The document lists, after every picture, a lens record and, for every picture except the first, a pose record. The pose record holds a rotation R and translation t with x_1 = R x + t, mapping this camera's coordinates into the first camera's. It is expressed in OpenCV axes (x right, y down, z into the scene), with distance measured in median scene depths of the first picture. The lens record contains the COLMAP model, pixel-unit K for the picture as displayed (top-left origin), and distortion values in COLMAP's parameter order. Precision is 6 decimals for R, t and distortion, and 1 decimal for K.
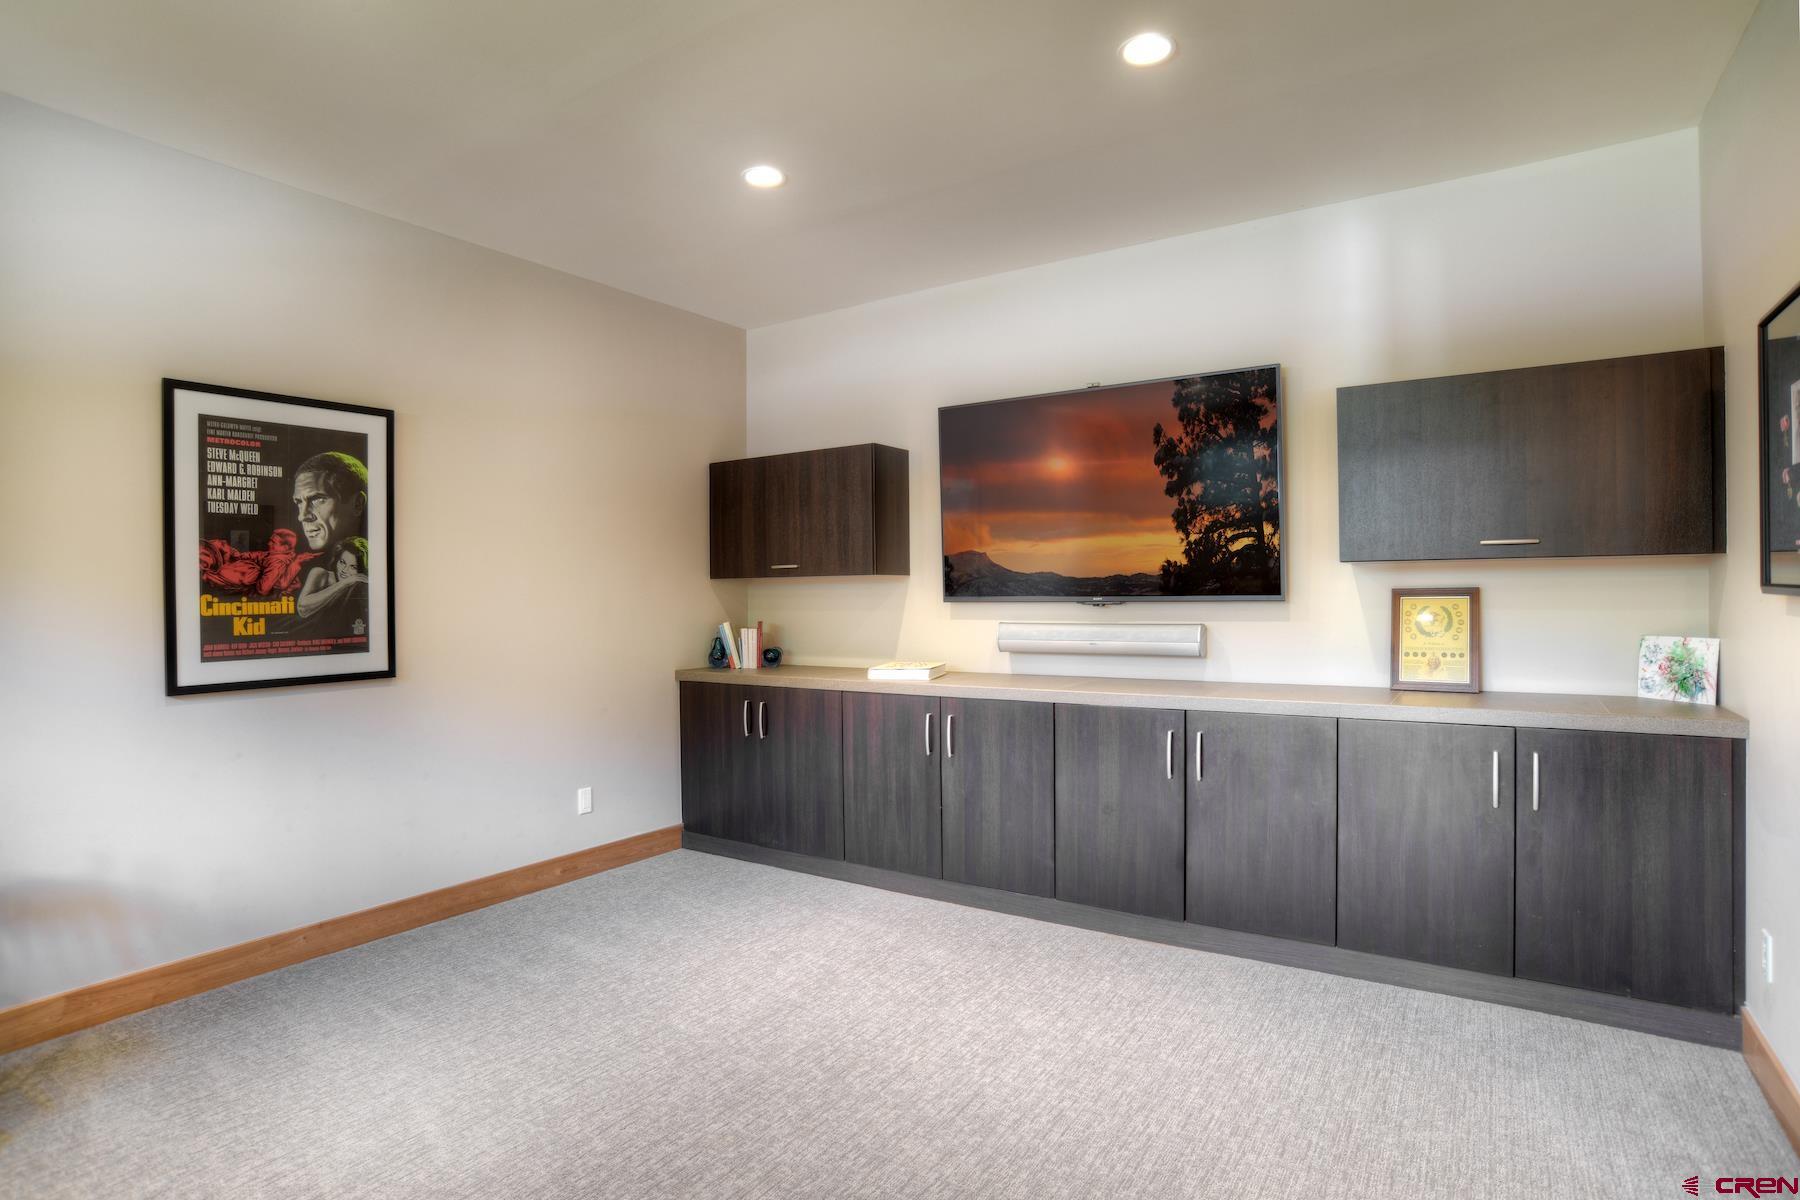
lens RADIAL K [[917.5, 0, 899.4], [0, 917.5, 591.4], [0, 0, 1]] dist [-0.106914, 0.054084]
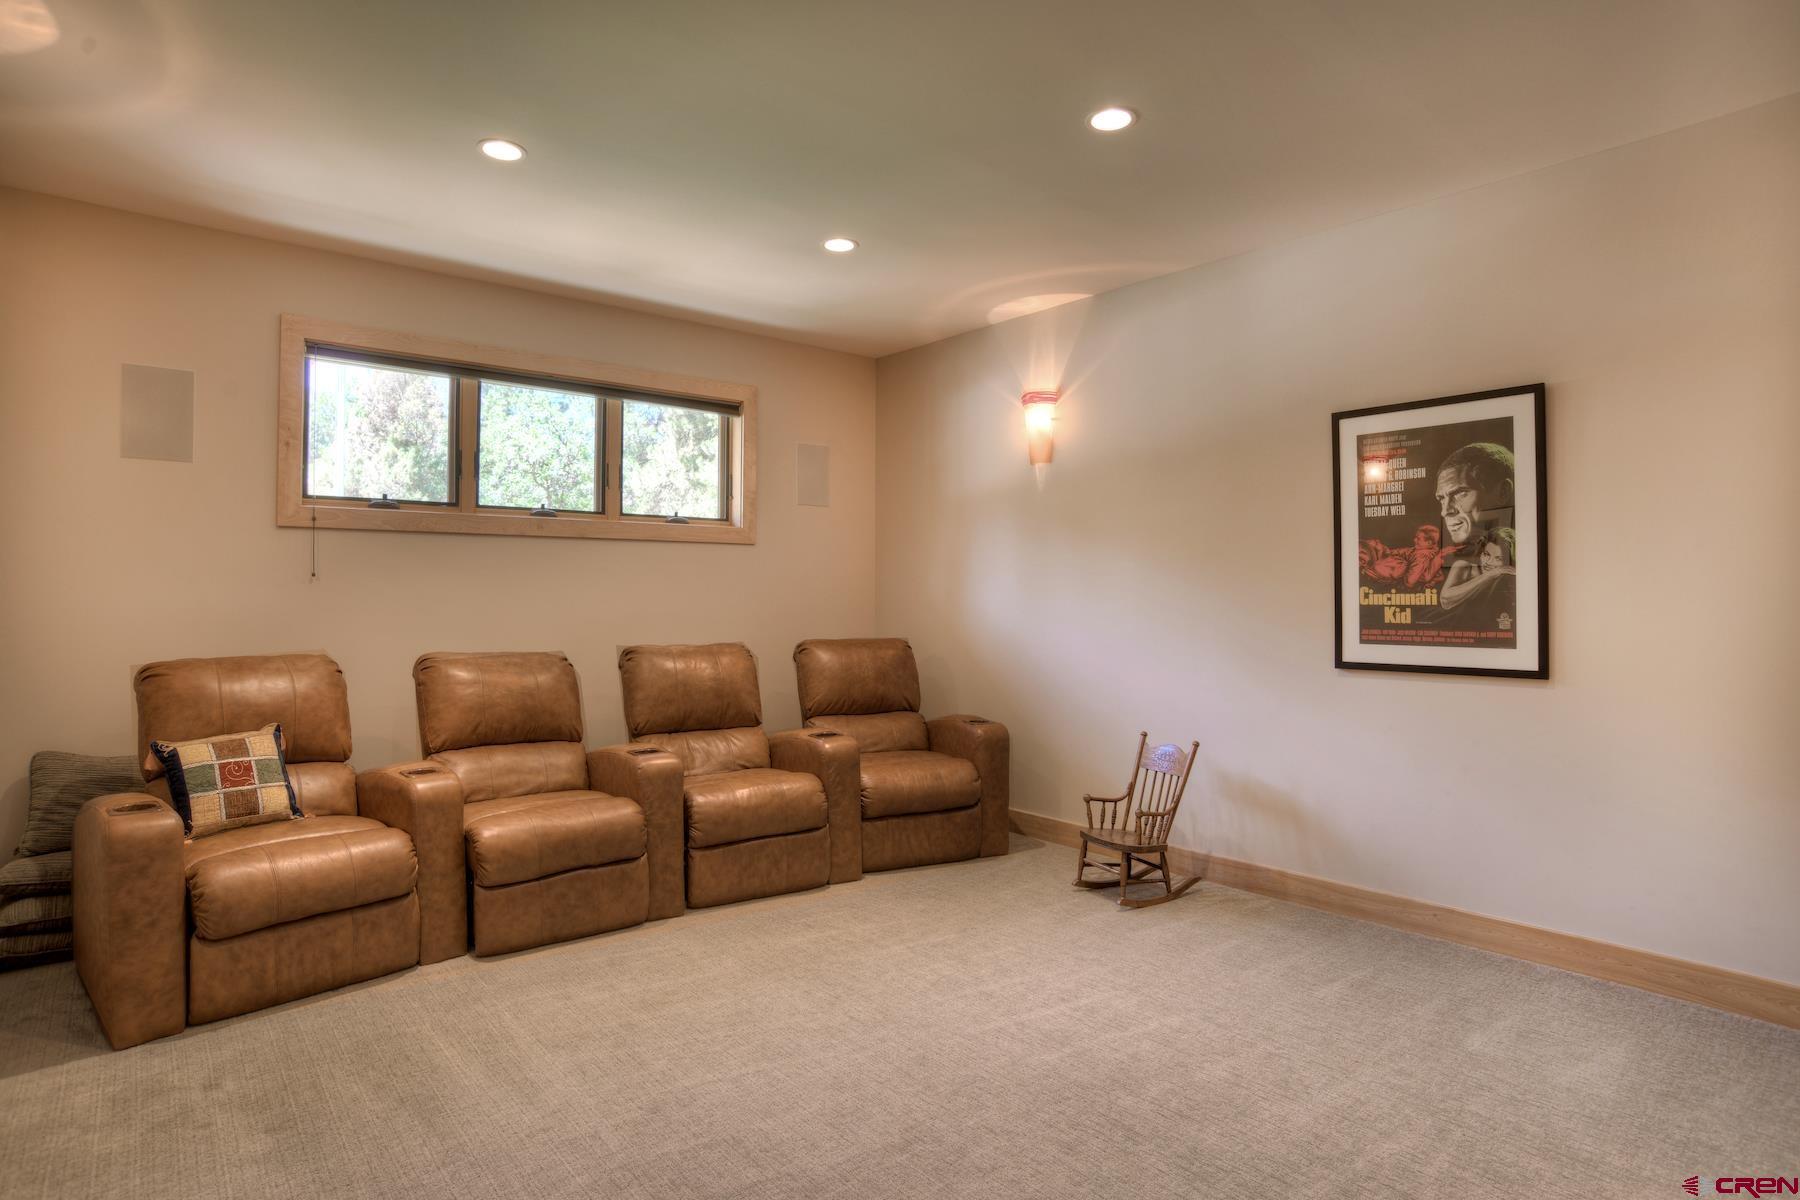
lens RADIAL K [[917.5, 0, 899.4], [0, 917.5, 591.4], [0, 0, 1]] dist [-0.106914, 0.054084]
pose [[-0.243627, 0.008565, -0.969831, 0.497993], [0.002271, 0.999963, 0.008261, -0.001406], [0.969866, -0.000190, -0.243637, 0.640079]]
